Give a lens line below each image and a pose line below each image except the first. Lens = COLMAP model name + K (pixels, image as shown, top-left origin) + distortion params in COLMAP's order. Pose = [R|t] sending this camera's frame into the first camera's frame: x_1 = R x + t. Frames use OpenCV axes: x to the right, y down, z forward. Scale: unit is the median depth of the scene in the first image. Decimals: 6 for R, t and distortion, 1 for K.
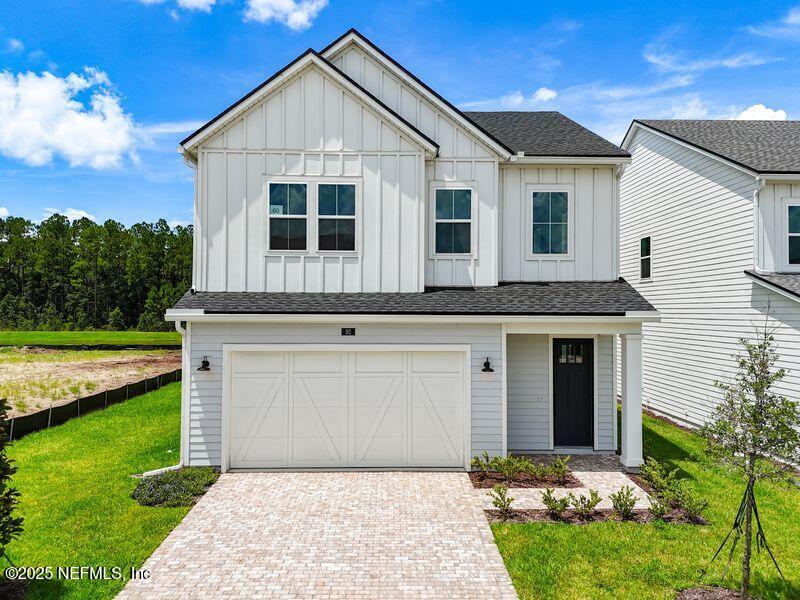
lens RADIAL K [[598.3, 0, 400.0], [0, 598.3, 300.0], [0, 0, 1]] dist [0.001219, -0.000727]
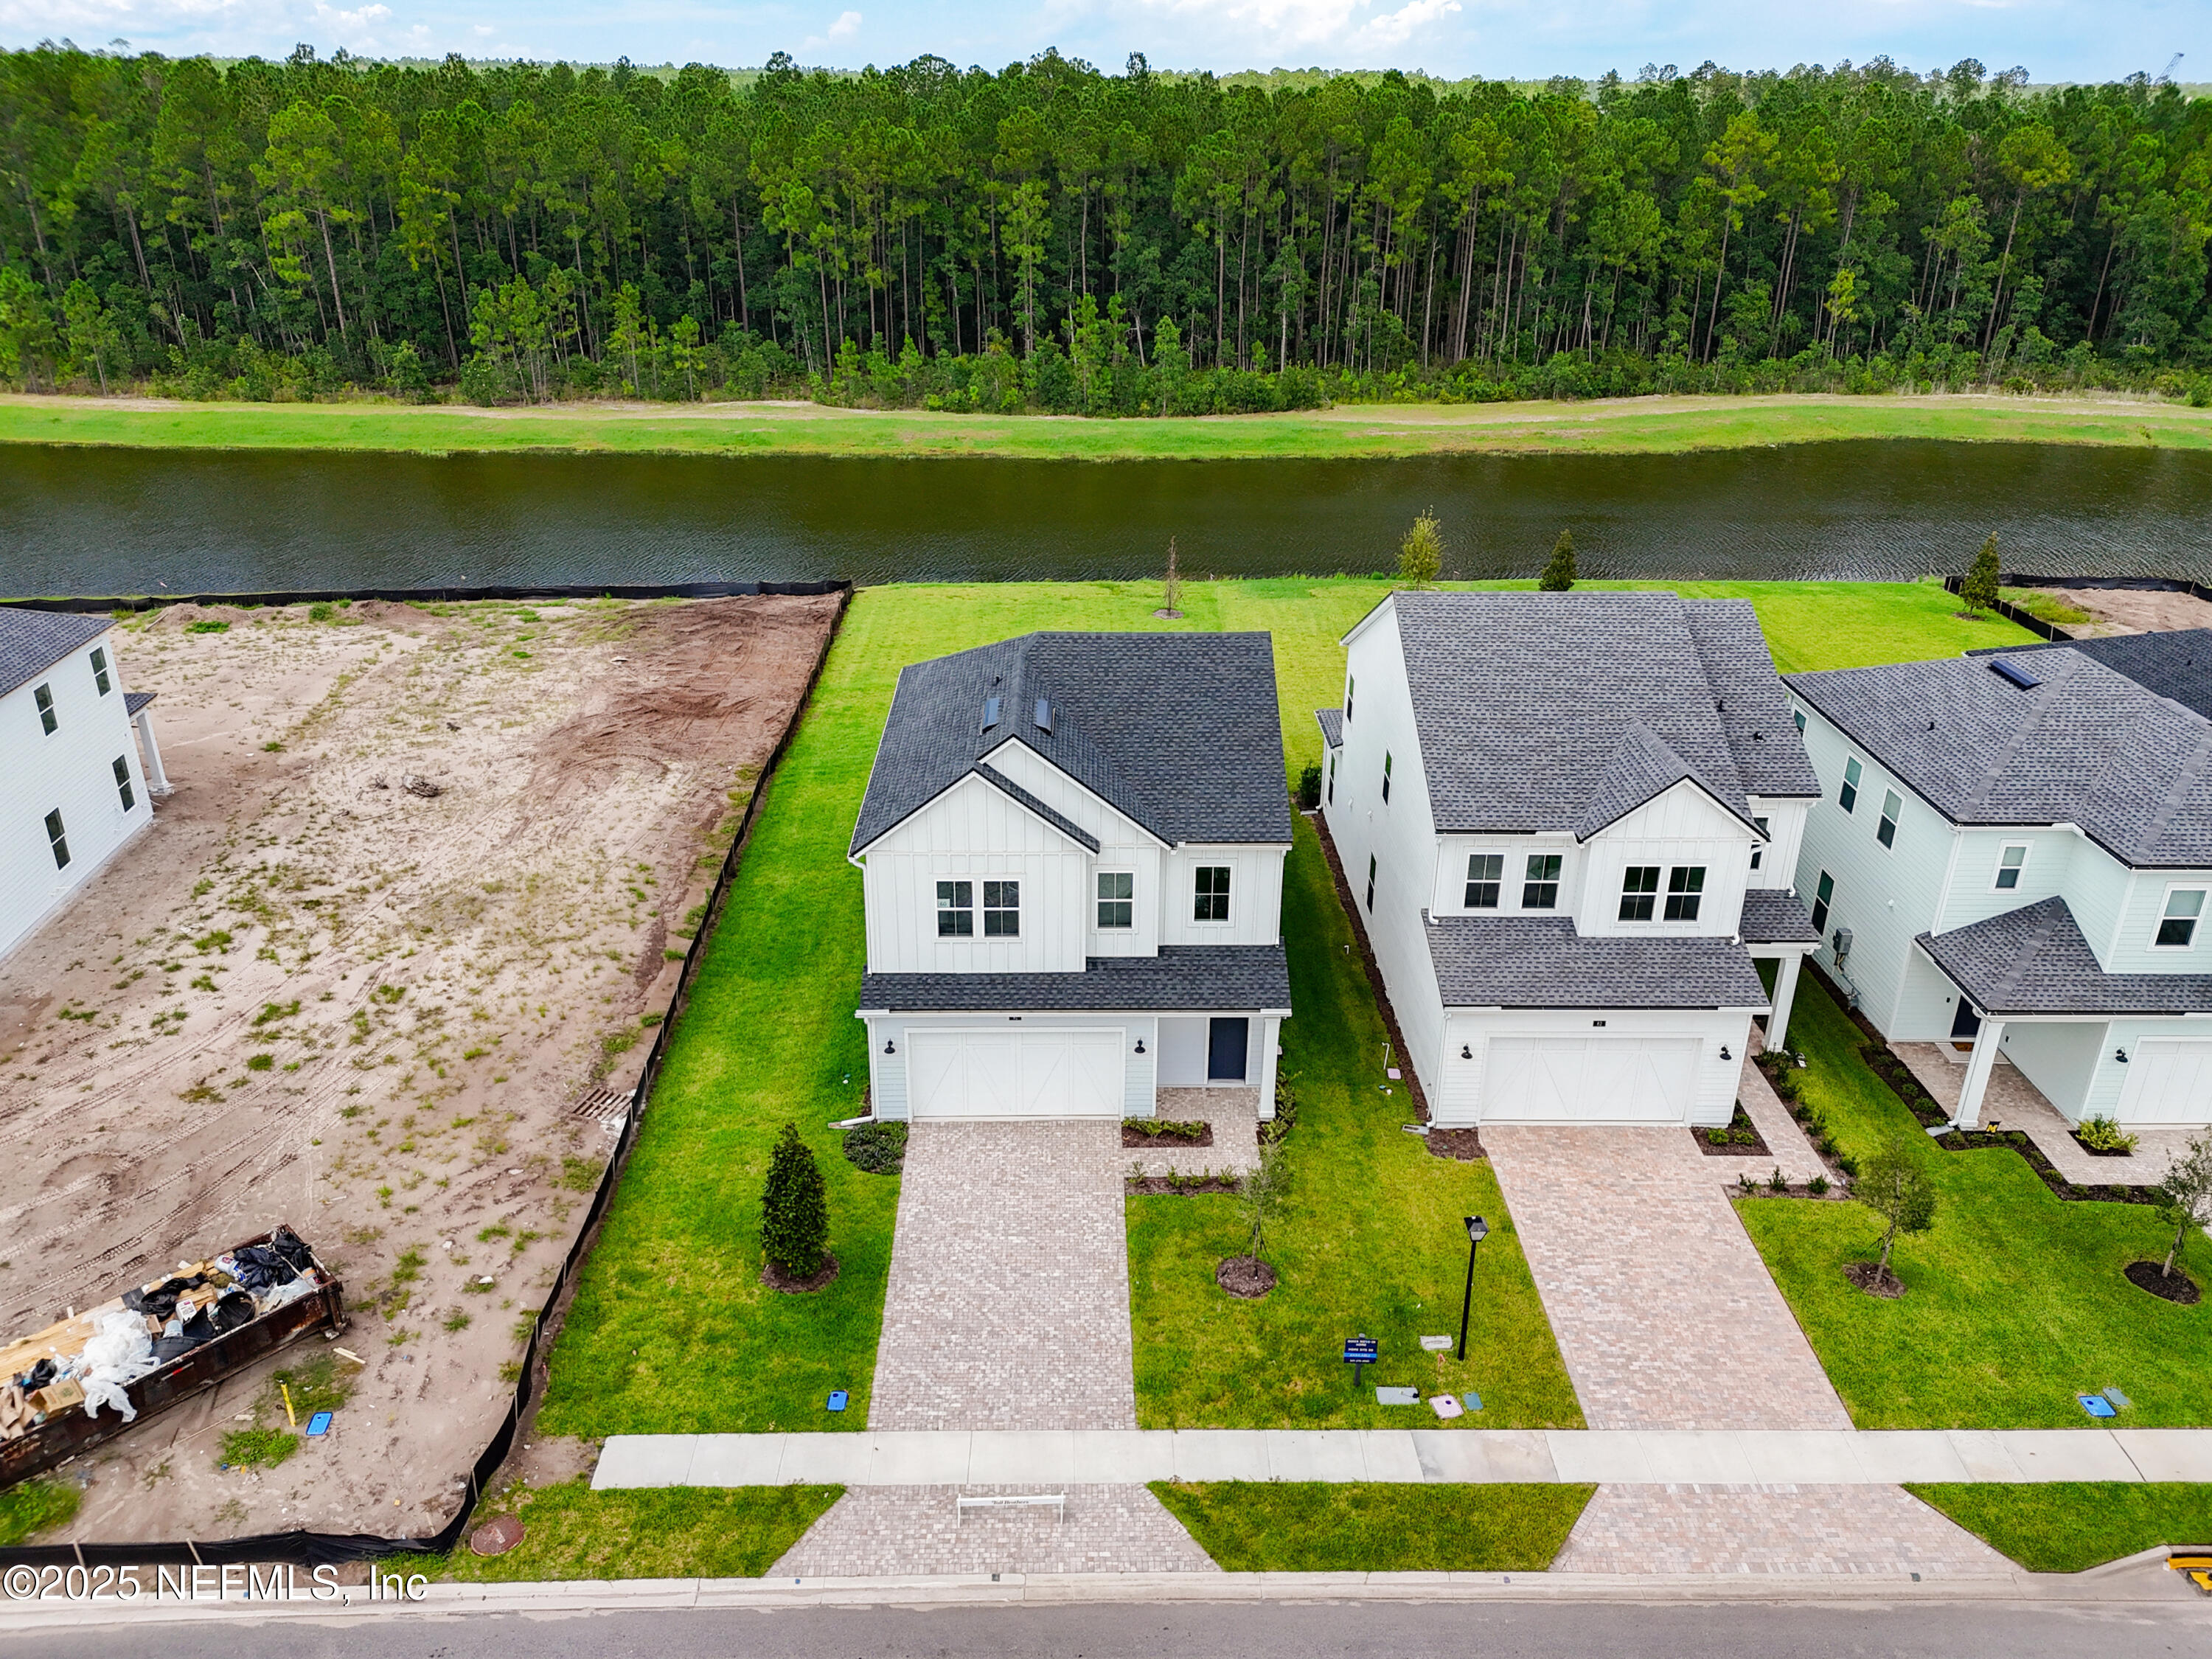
lens RADIAL K [[1654.4, 0, 1106.0], [0, 1654.4, 829.5], [0, 0, 1]] dist [0.001219, -0.000727]
pose [[0.999951, 0.005981, 0.007918, 0.052628], [-0.008803, 0.902911, 0.429738, -1.503096], [-0.004579, -0.429787, 0.902919, -1.543844]]
